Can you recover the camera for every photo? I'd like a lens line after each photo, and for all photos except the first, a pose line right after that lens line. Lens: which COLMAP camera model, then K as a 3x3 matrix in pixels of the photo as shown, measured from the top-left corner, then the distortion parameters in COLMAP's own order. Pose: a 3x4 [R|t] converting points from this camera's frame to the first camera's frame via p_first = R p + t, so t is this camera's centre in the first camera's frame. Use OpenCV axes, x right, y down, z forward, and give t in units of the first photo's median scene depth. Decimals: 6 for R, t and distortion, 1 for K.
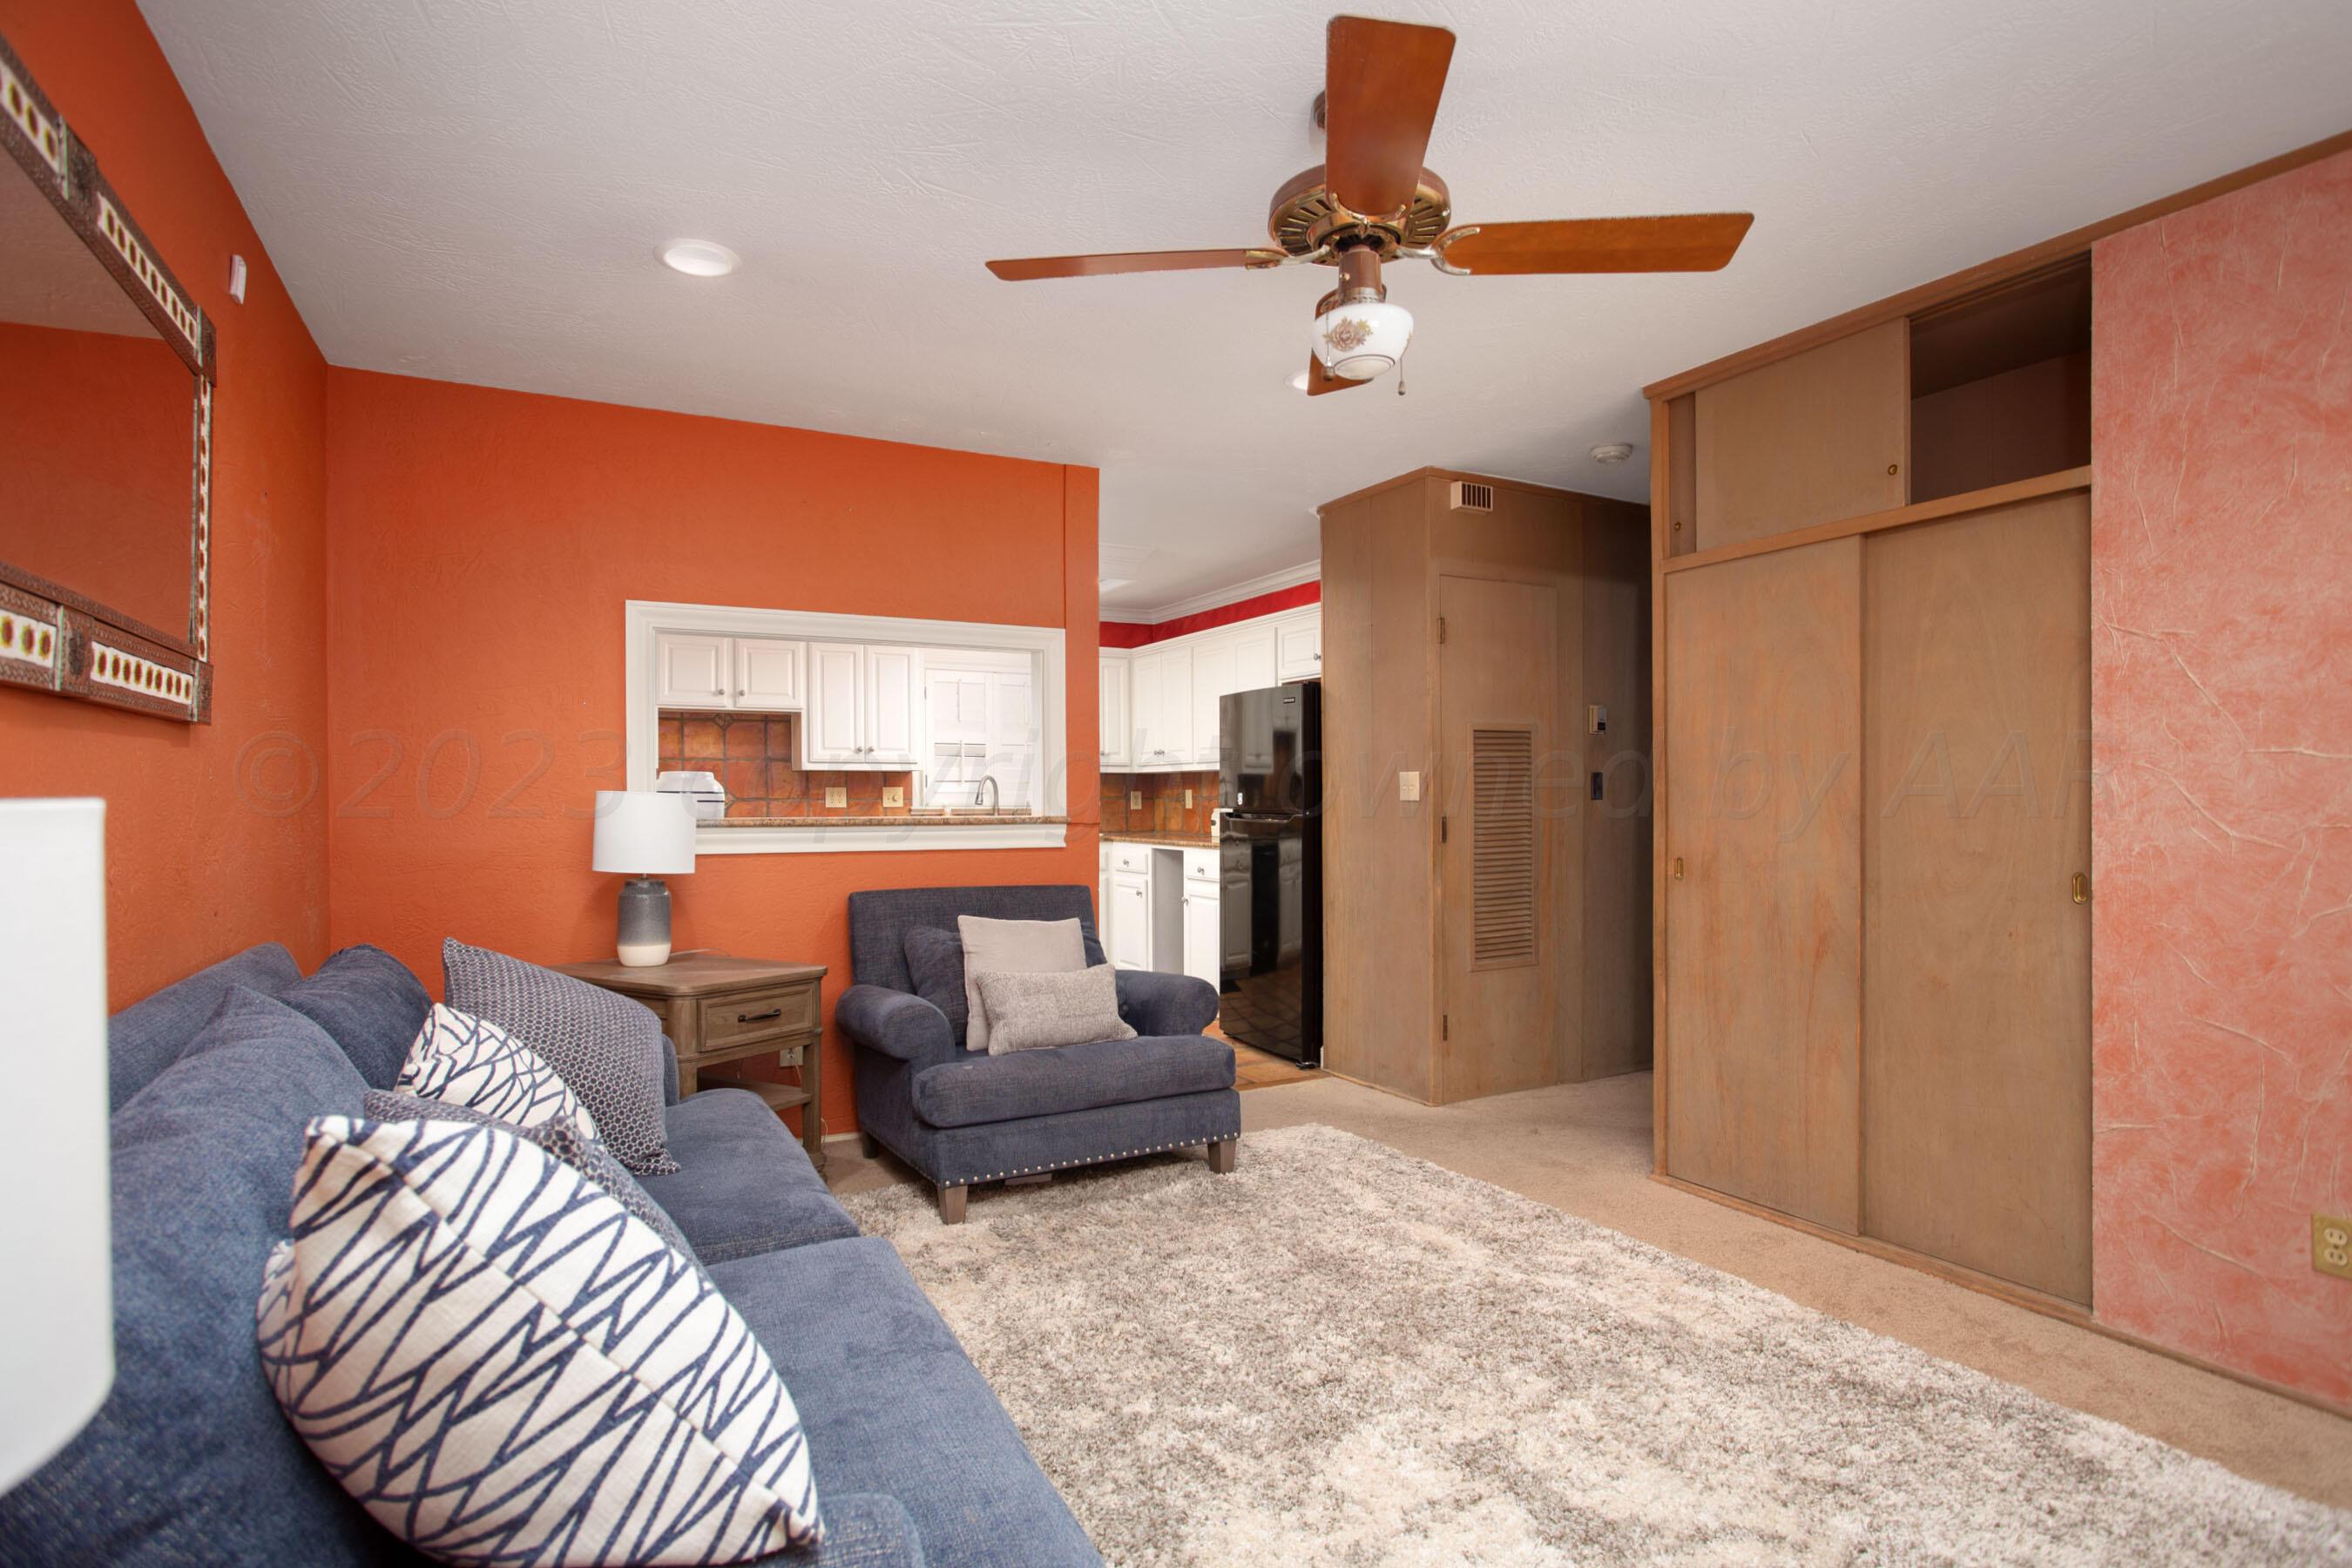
lens RADIAL K [[1180.3, 0, 1175.1], [0, 1180.3, 807.4], [0, 0, 1]] dist [-0.013676, 0.001531]
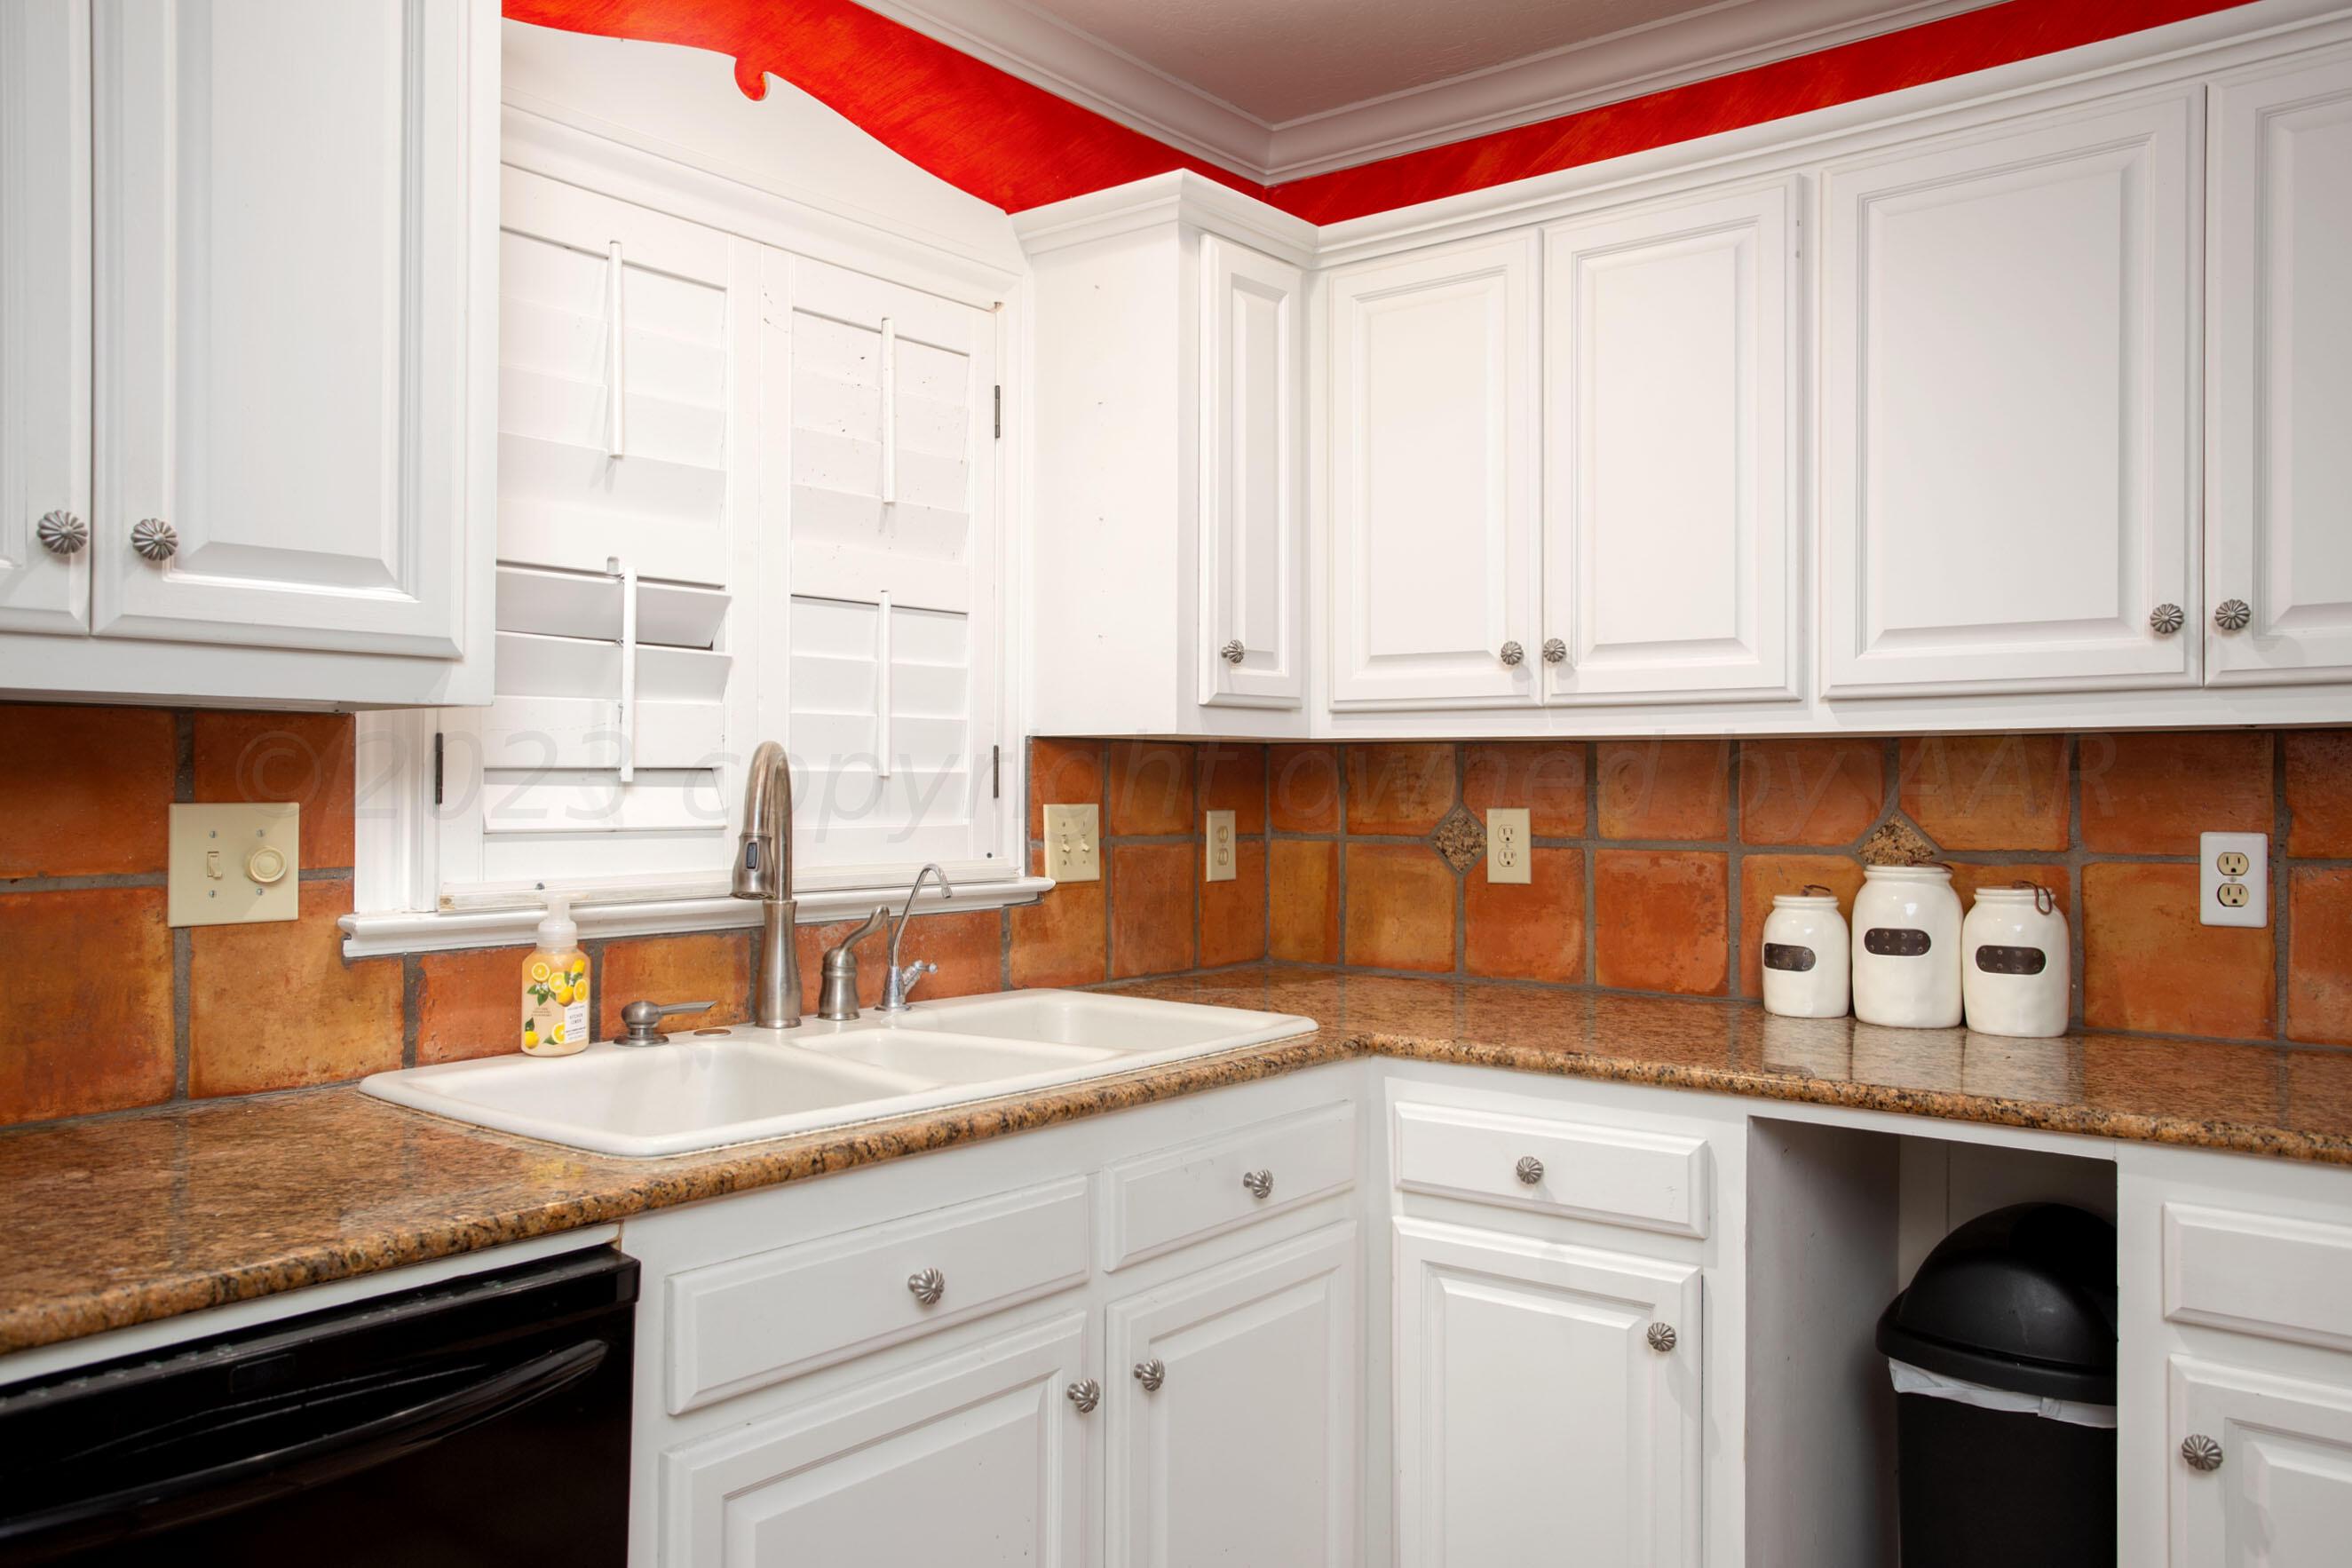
lens RADIAL K [[1816.5, 0, 1172.7], [0, 1816.5, 780.9], [0, 0, 1]] dist [-0.002089, -0.000937]
pose [[0.914885, 0.003752, 0.403698, -0.429581], [-0.001827, 0.999985, -0.005152, -0.037176], [-0.403711, 0.003976, 0.914878, 1.394160]]
